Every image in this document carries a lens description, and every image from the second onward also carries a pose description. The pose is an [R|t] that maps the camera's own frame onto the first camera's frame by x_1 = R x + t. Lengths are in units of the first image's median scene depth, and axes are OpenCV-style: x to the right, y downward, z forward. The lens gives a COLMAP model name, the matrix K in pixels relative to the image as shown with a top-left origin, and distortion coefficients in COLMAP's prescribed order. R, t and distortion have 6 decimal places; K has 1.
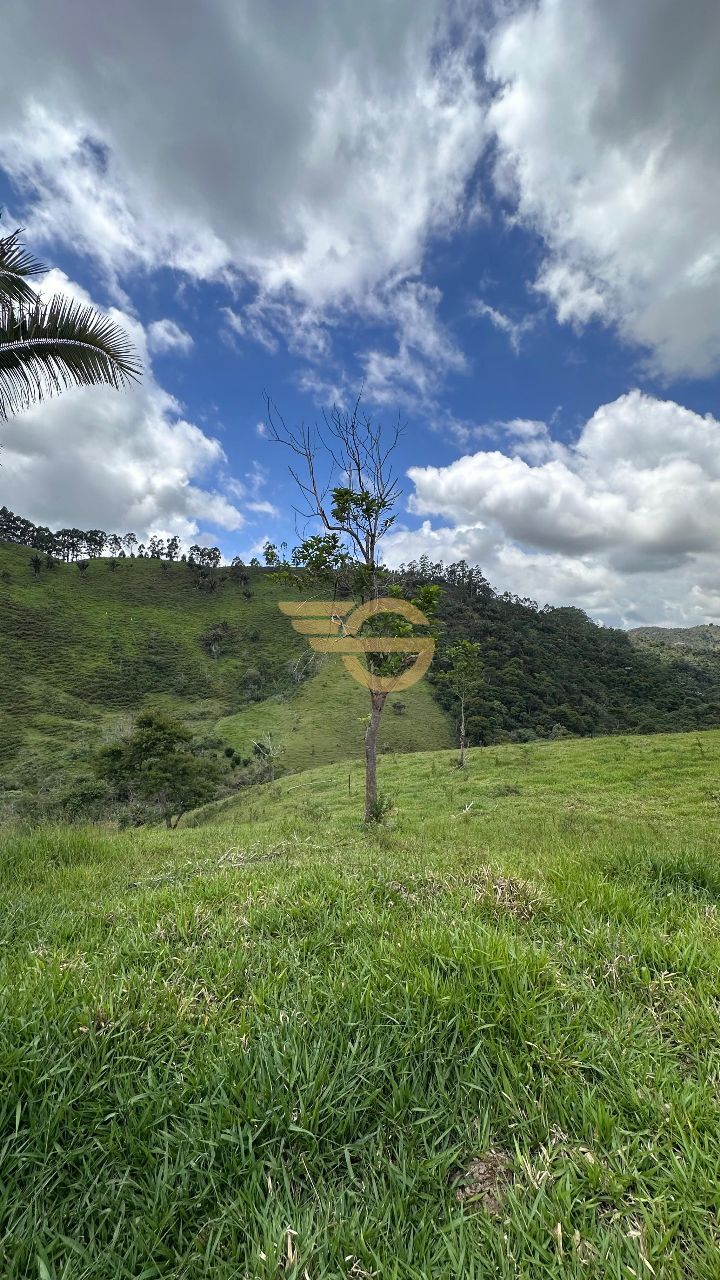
lens RADIAL K [[512.0, 0, 360.2], [0, 512.0, 637.9], [0, 0, 1]] dist [-0.002983, 0.000271]
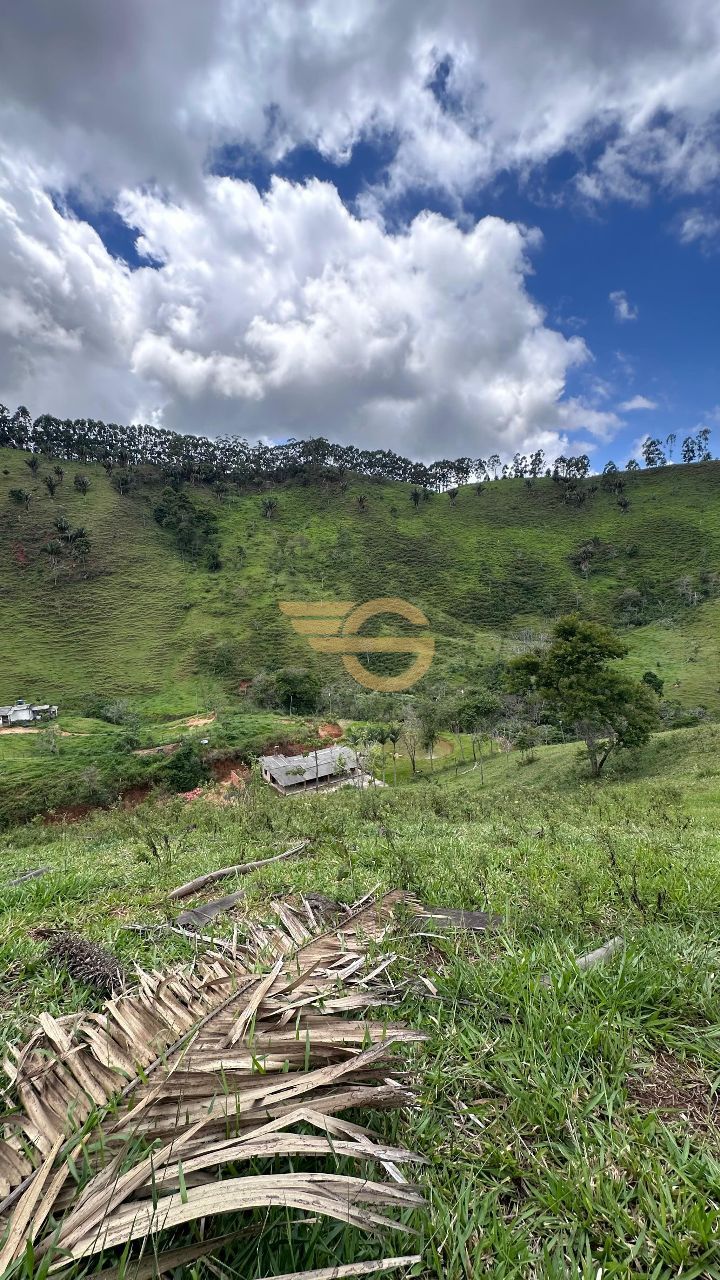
lens RADIAL K [[512.6, 0, 360.0], [0, 512.6, 640.0], [0, 0, 1]] dist [-0.001390, 0.000044]
pose [[0.782998, 0.045907, -0.620328, -0.025173], [0.047439, 0.989961, 0.133140, 0.008261], [0.620213, -0.133677, 0.772960, 0.026259]]
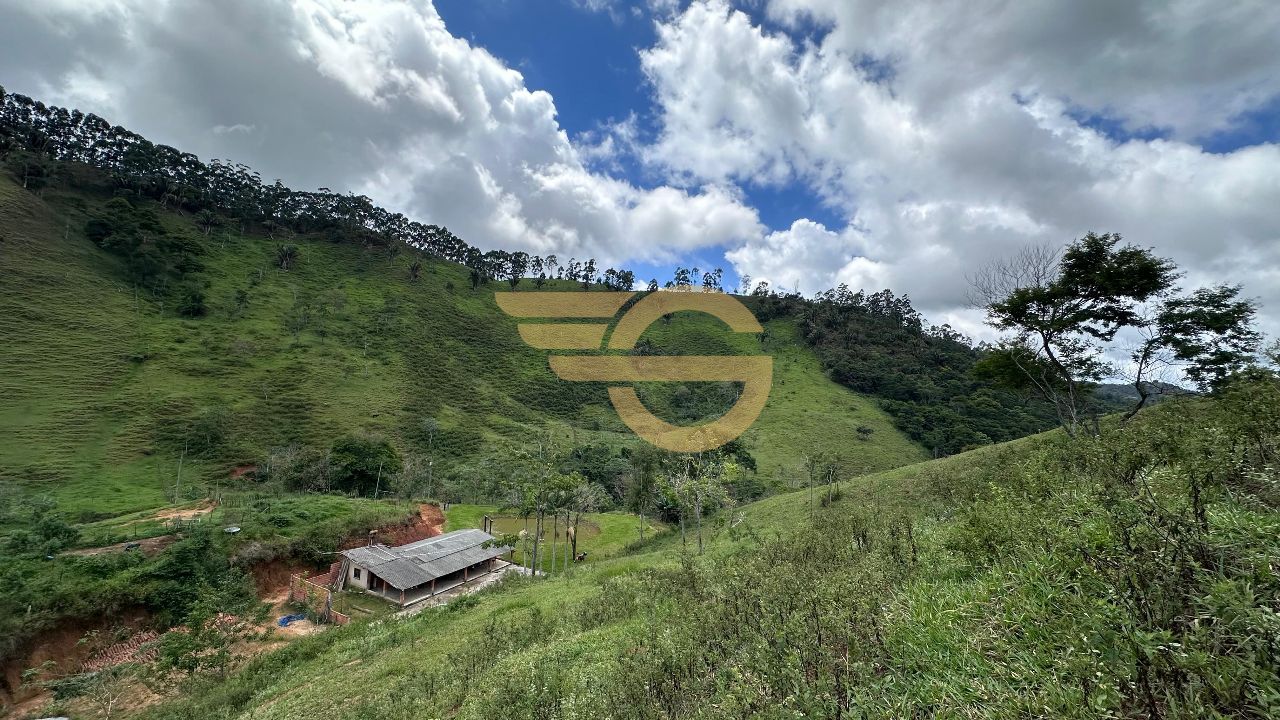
lens RADIAL K [[512.0, 0, 643.2], [0, 512.0, 359.8], [0, 0, 1]] dist [-0.002983, 0.000271]
pose [[0.984654, 0.035286, -0.170915, -0.116209], [-0.042418, 0.998367, -0.038259, 0.046468], [0.169286, 0.044922, 0.984543, 0.046244]]
